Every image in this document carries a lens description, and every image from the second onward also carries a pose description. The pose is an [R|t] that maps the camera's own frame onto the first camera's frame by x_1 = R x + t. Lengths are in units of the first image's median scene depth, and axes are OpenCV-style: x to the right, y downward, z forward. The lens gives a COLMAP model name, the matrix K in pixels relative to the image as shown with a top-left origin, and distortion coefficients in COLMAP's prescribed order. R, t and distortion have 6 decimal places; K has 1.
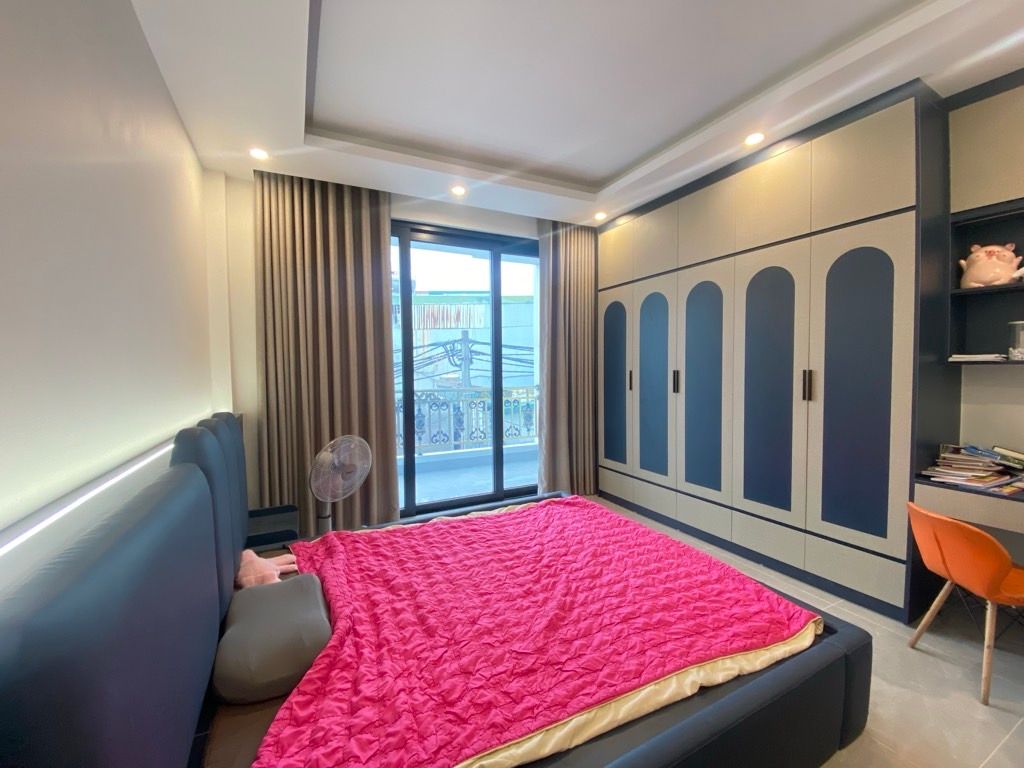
lens RADIAL K [[416.7, 0, 508.7], [0, 416.7, 384.6], [0, 0, 1]] dist [0.004342, -0.010297]
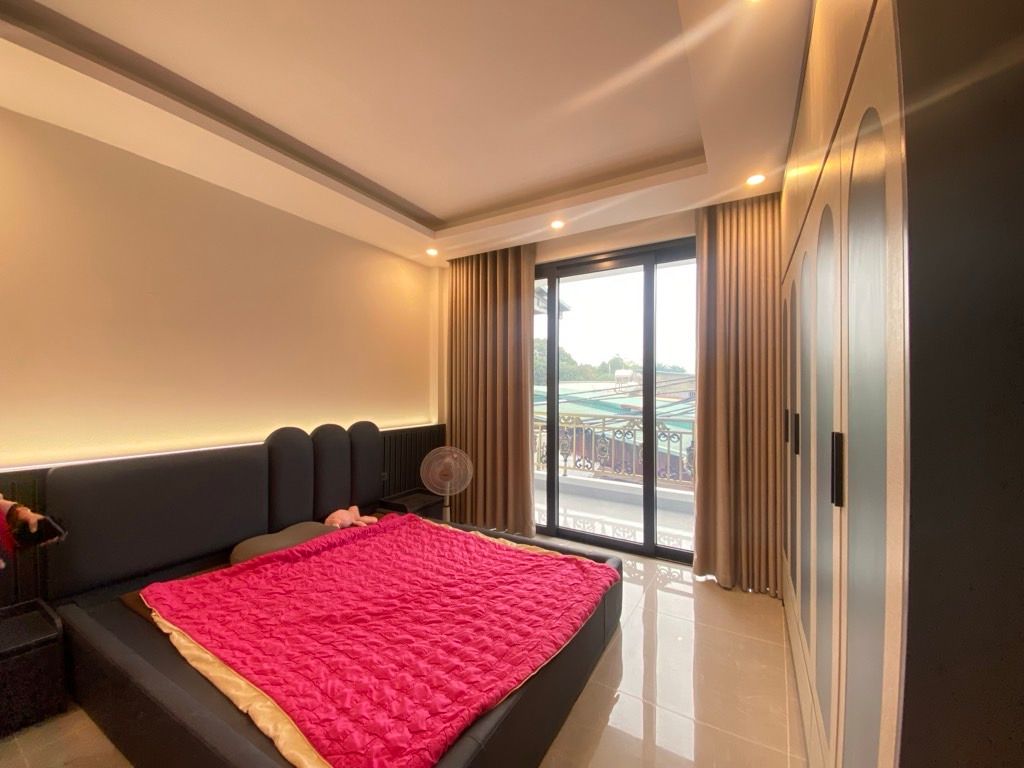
lens RADIAL K [[416.7, 0, 509.9], [0, 416.7, 374.2], [0, 0, 1]] dist [0.004342, -0.010297]
pose [[0.535890, -0.018977, -0.844074, 0.892112], [-0.041487, 0.997948, -0.048776, -0.054237], [0.843268, 0.061157, 0.534003, 0.491304]]
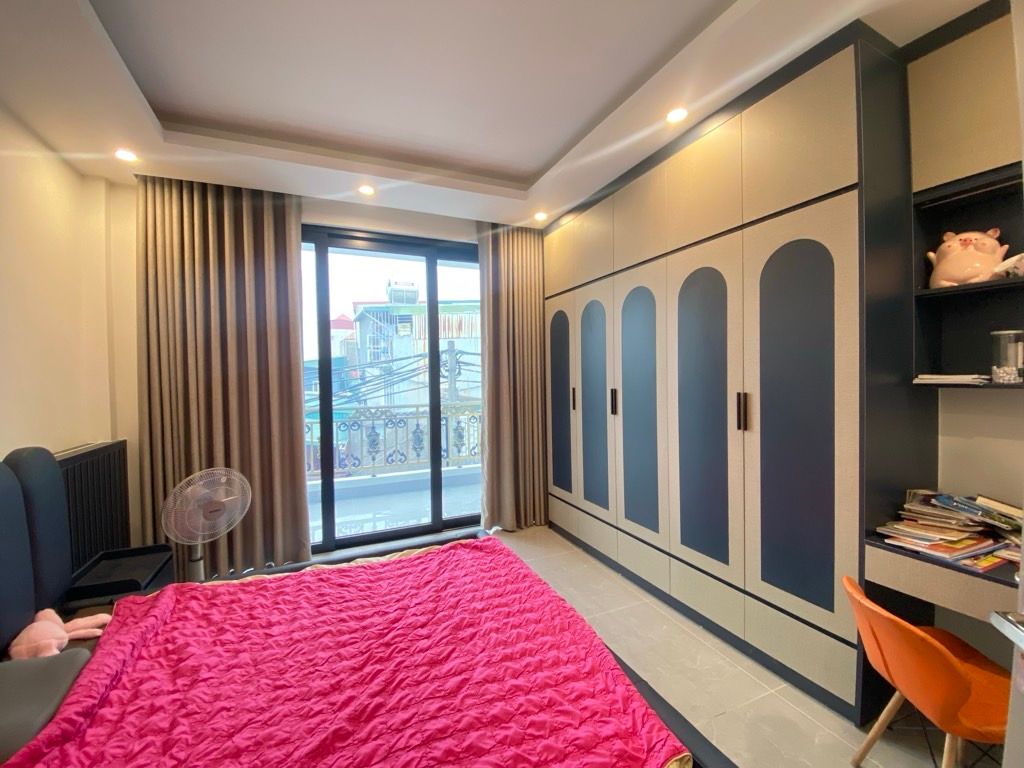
lens RADIAL K [[416.7, 0, 513.8], [0, 416.7, 384.8], [0, 0, 1]] dist [0.004342, -0.010297]
pose [[0.998879, -0.006368, -0.046911, 0.307910], [0.005525, 0.999821, -0.018070, -0.037907], [0.047017, 0.017790, 0.998736, 0.166337]]
